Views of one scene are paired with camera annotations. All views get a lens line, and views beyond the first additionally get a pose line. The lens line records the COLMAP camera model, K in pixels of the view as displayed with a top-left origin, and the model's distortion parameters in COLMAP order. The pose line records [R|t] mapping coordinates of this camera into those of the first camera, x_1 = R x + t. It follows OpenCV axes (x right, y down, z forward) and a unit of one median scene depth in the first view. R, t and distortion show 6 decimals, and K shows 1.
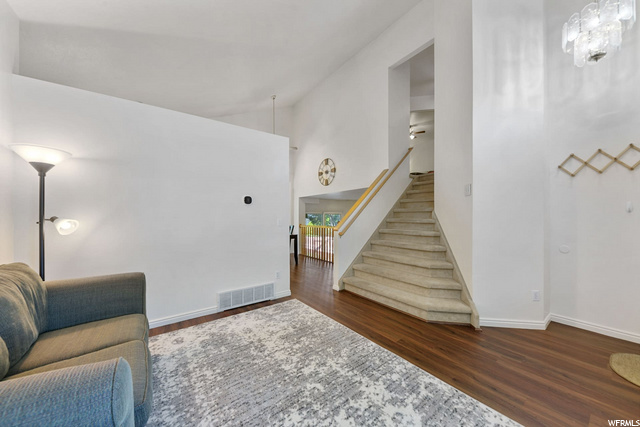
lens RADIAL K [[224.2, 0, 320.5], [0, 224.2, 215.4], [0, 0, 1]] dist [0.000835, -0.000318]
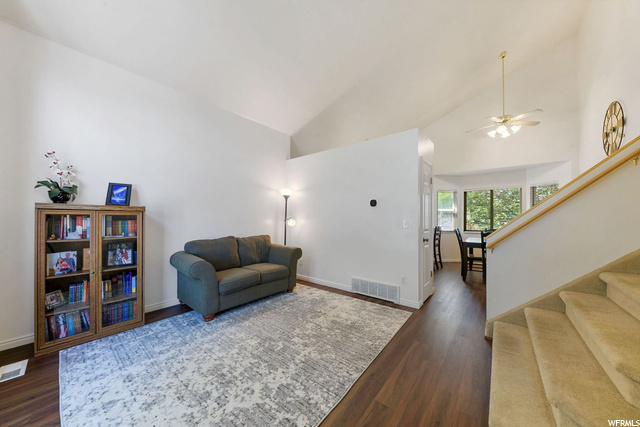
lens RADIAL K [[224.2, 0, 320.5], [0, 224.2, 215.4], [0, 0, 1]] dist [0.000835, -0.000318]
pose [[0.235174, -0.007964, -0.971921, 0.915946], [0.003213, 0.999967, -0.007416, 0.000791], [0.971948, -0.001379, 0.235192, 0.635473]]
